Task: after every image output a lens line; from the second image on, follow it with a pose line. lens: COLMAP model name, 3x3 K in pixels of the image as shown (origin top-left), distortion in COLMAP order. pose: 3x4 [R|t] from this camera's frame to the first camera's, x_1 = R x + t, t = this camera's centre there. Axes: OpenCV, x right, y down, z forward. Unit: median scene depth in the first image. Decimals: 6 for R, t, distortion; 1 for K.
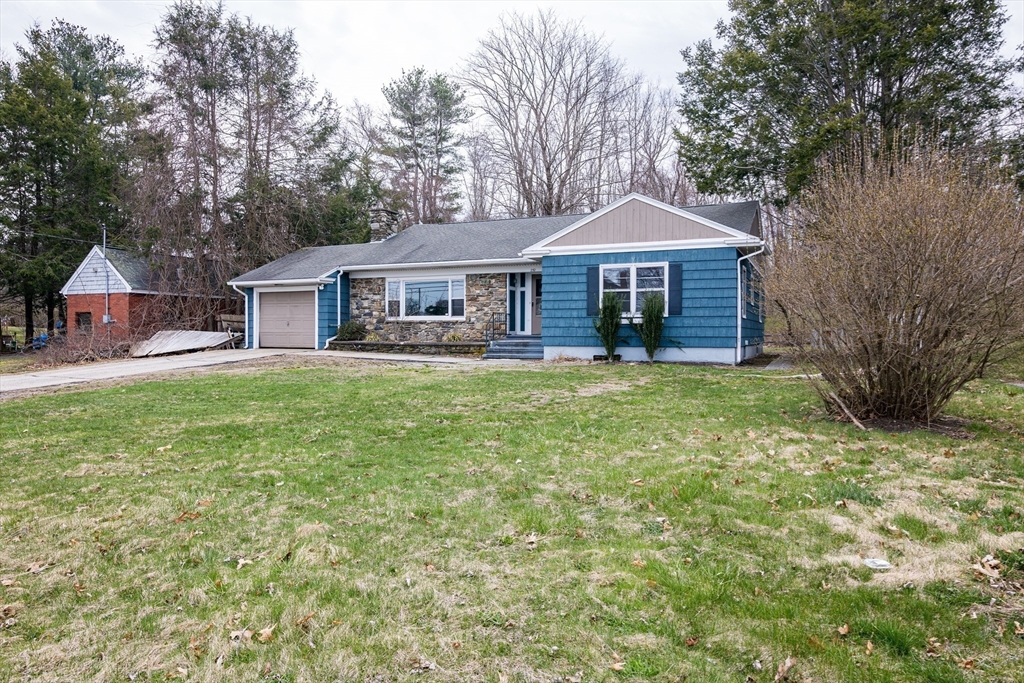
lens RADIAL K [[691.7, 0, 518.3], [0, 691.7, 342.4], [0, 0, 1]] dist [-0.004009, 0.006512]
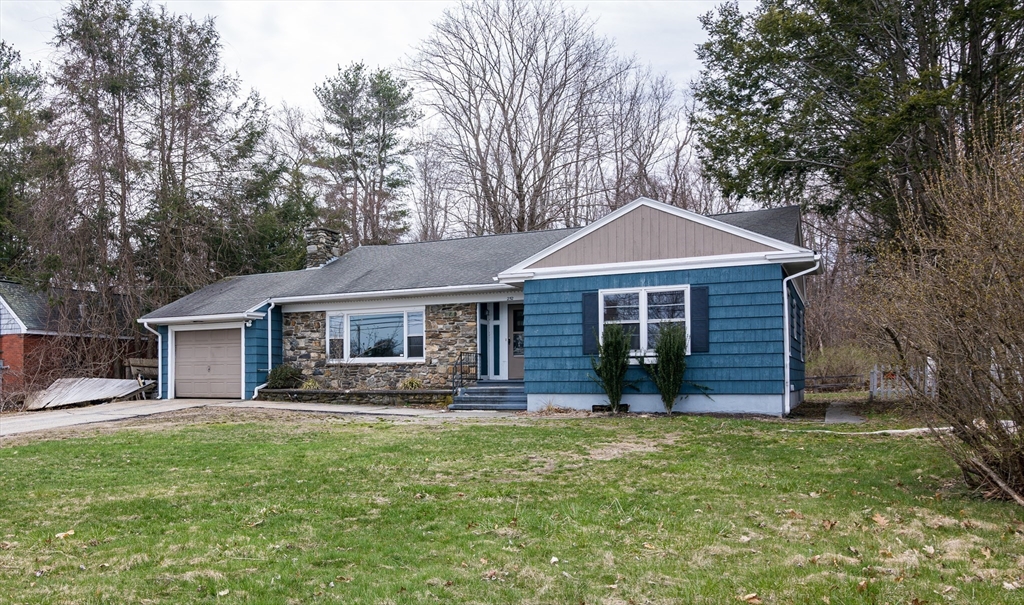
lens RADIAL K [[826.1, 0, 405.3], [0, 826.1, 366.0], [0, 0, 1]] dist [-0.000935, -0.003577]
pose [[0.996691, -0.009195, -0.080768, -0.022144], [0.006886, 0.999561, -0.028817, -0.000160], [0.080998, 0.028165, 0.996316, 0.041922]]
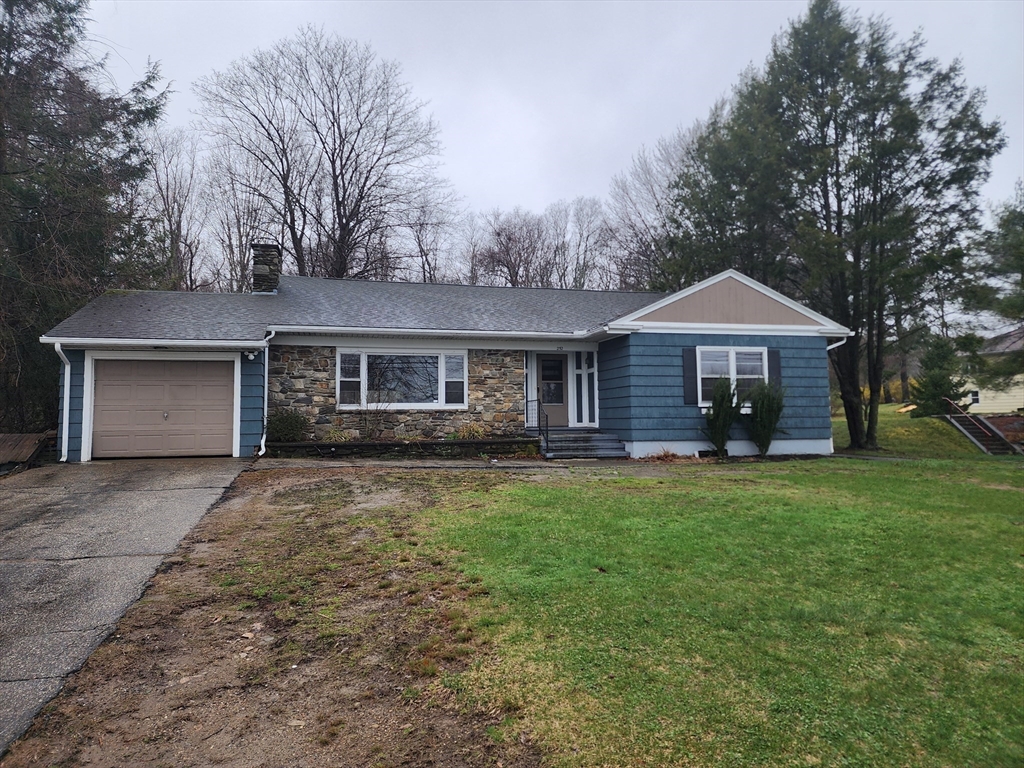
lens RADIAL K [[684.8, 0, 506.1], [0, 684.8, 377.4], [0, 0, 1]] dist [0.082196, -0.019050]
pose [[0.788478, 0.030757, 0.614294, -0.508650], [0.018596, 0.997100, -0.073793, -0.010987], [-0.614782, 0.069608, 0.785619, 0.389479]]
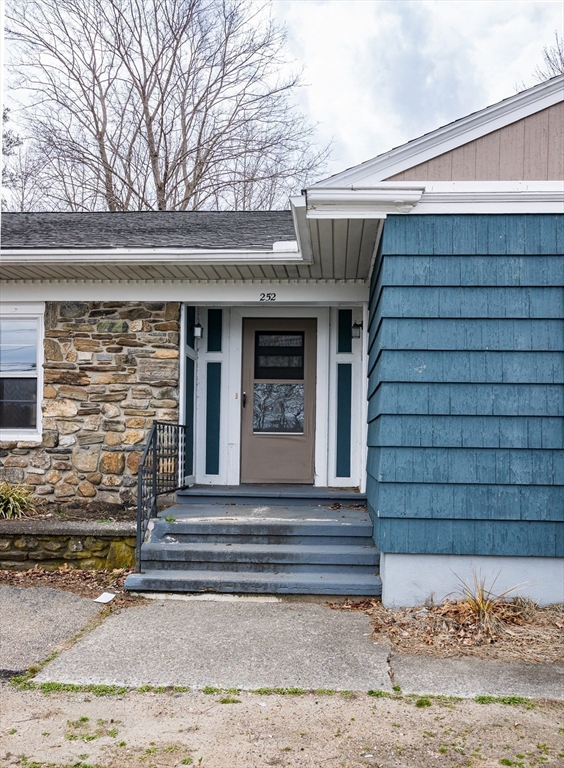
lens RADIAL K [[652.1, 0, 302.1], [0, 652.1, 435.4], [0, 0, 1]] dist [0.000533, -0.008774]
pose [[0.934545, 0.013762, 0.355579, -0.071677], [-0.006954, 0.999767, -0.020418, -0.030228], [-0.355777, 0.016609, 0.934423, 0.676173]]
